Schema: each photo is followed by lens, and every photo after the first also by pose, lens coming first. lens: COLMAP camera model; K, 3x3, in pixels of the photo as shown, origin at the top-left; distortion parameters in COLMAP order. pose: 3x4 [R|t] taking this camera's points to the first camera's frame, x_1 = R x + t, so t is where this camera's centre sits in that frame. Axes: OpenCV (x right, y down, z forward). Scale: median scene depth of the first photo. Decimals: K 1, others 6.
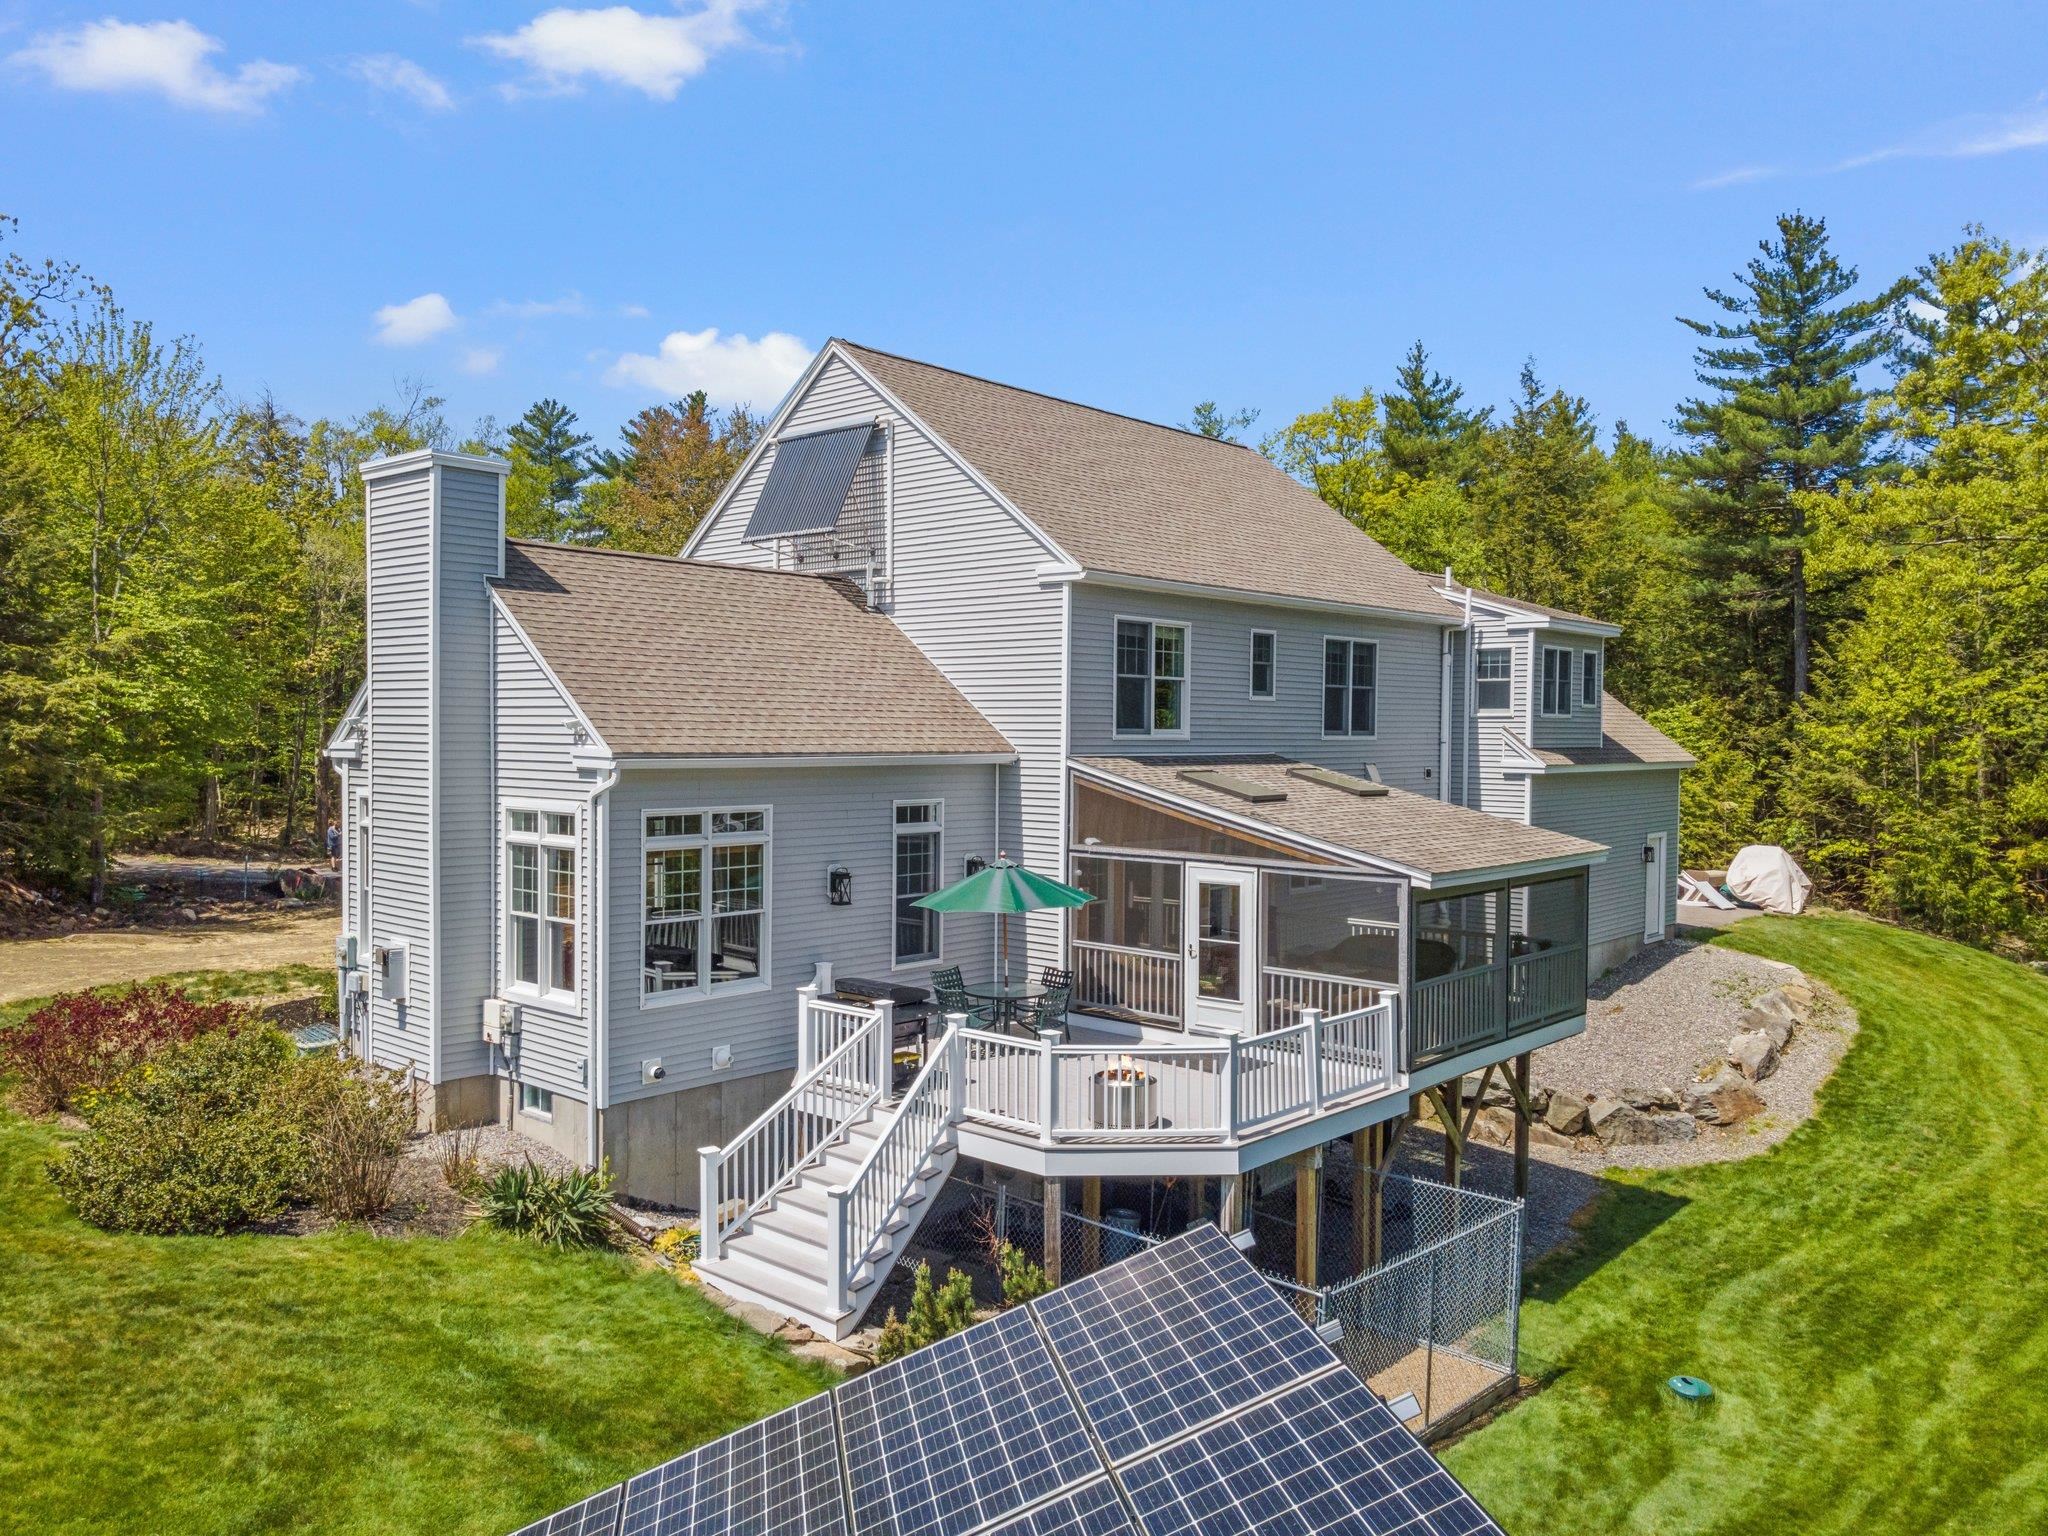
lens RADIAL K [[1487.1, 0, 1024.0], [0, 1487.1, 768.0], [0, 0, 1]] dist [0.050218, -0.000287]
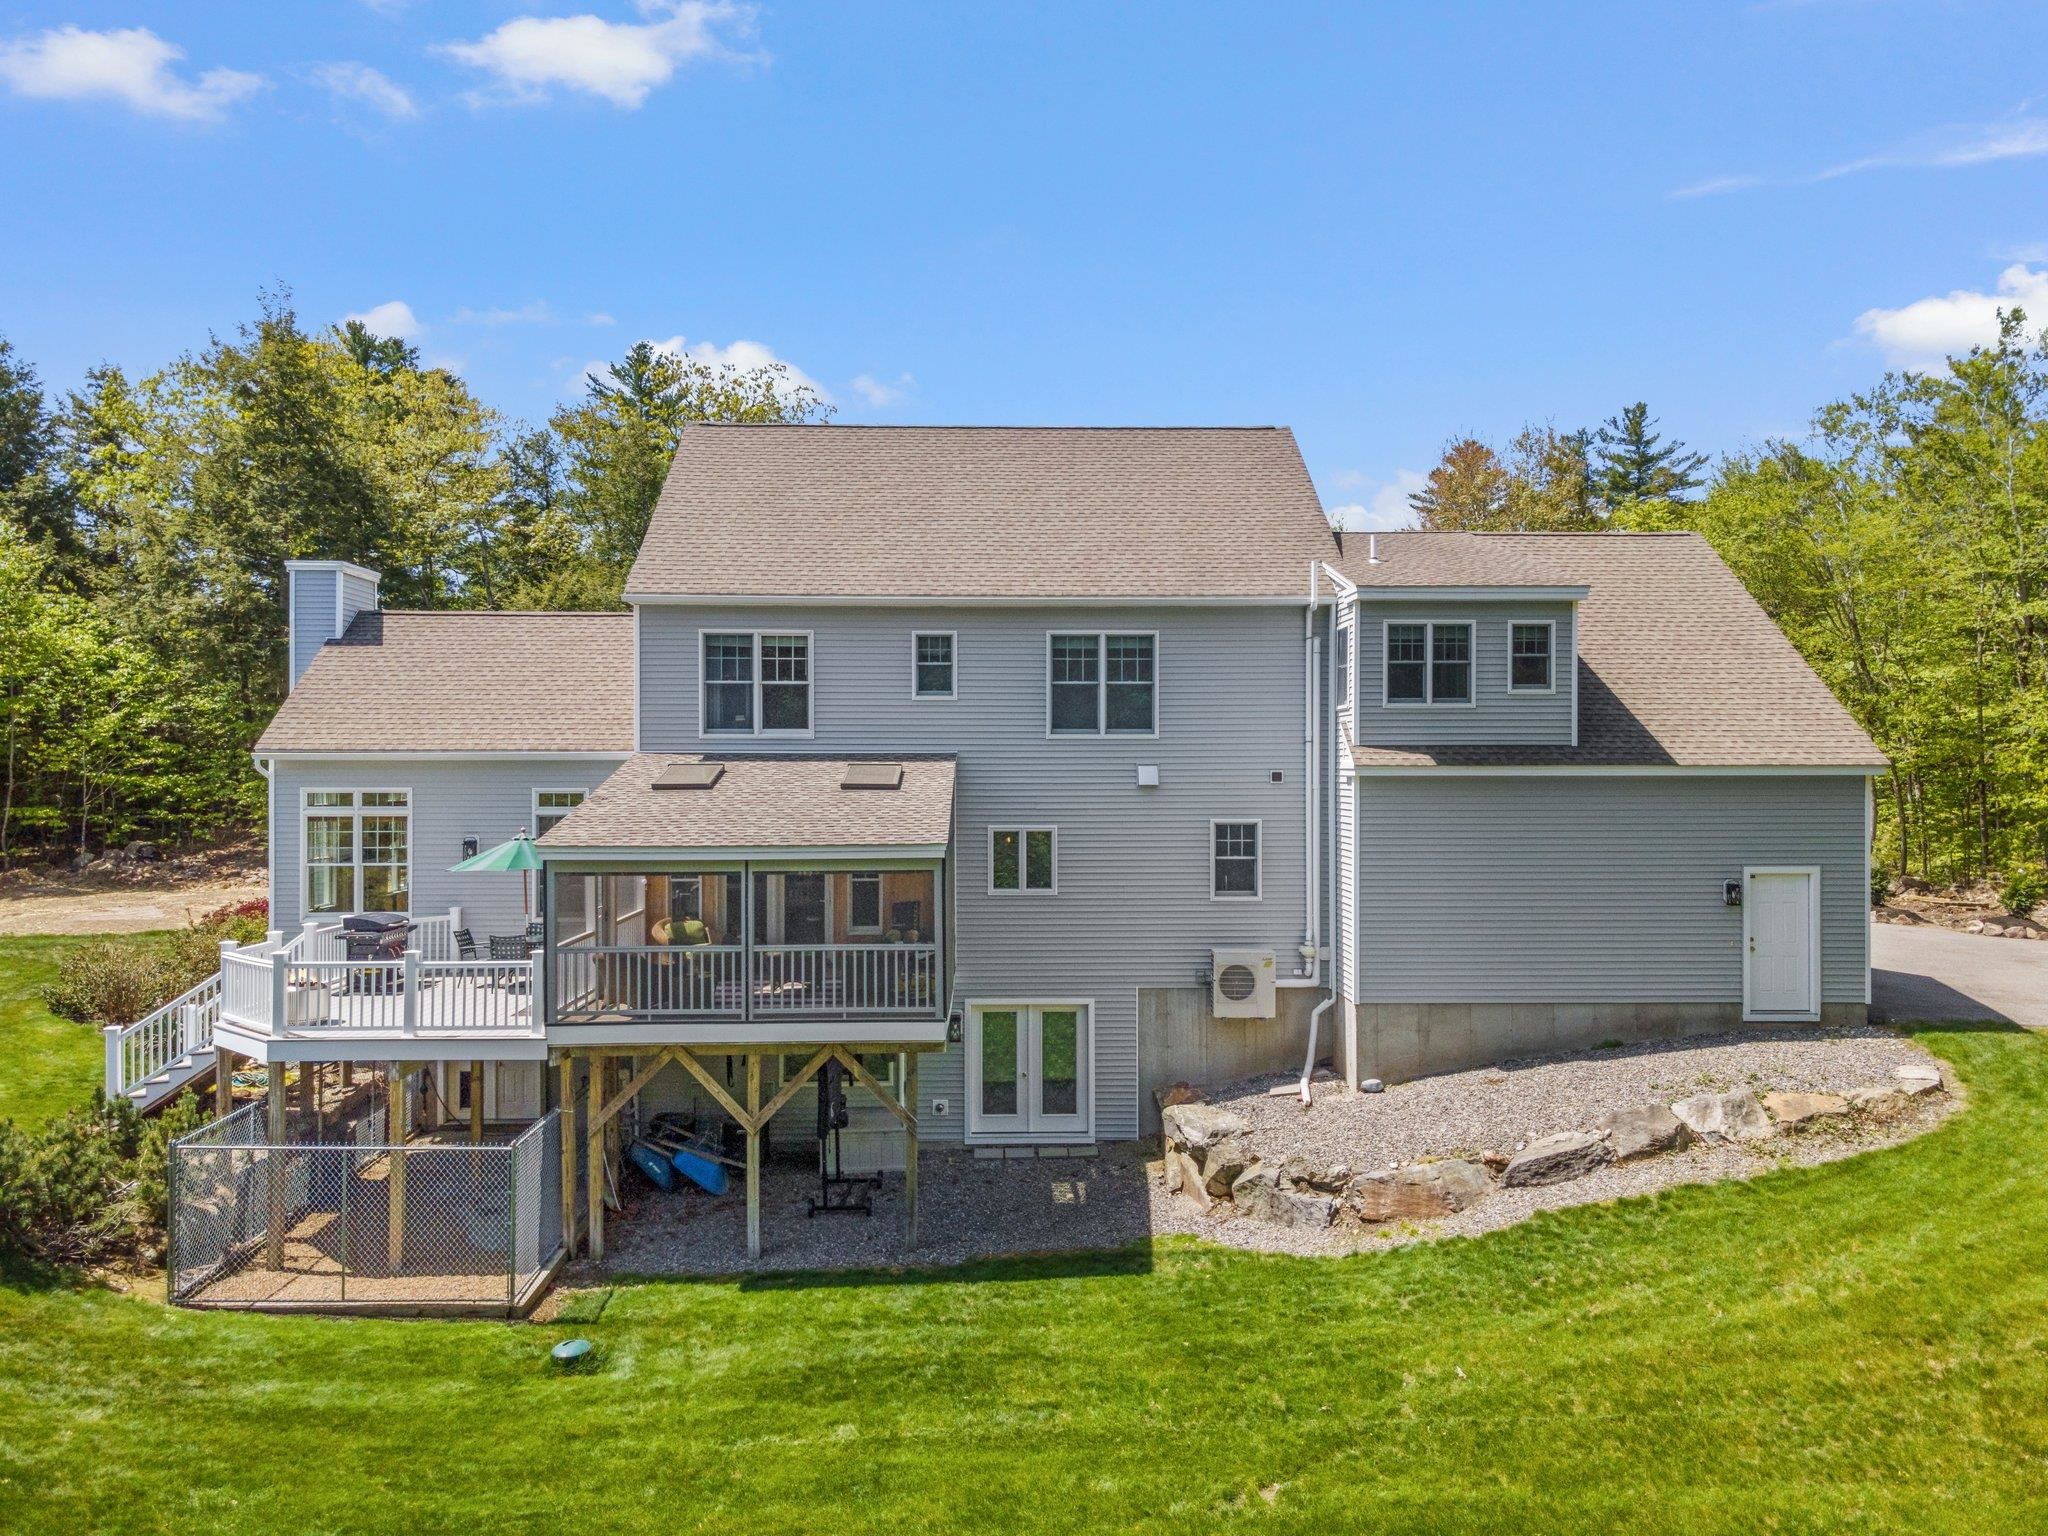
lens RADIAL K [[1487.1, 0, 1024.0], [0, 1487.1, 768.0], [0, 0, 1]] dist [0.050218, -0.000287]
pose [[0.692877, -0.006125, -0.721030, 1.021530], [-0.012331, 0.999717, -0.020343, 0.022895], [0.720951, 0.022986, 0.692605, 0.372504]]
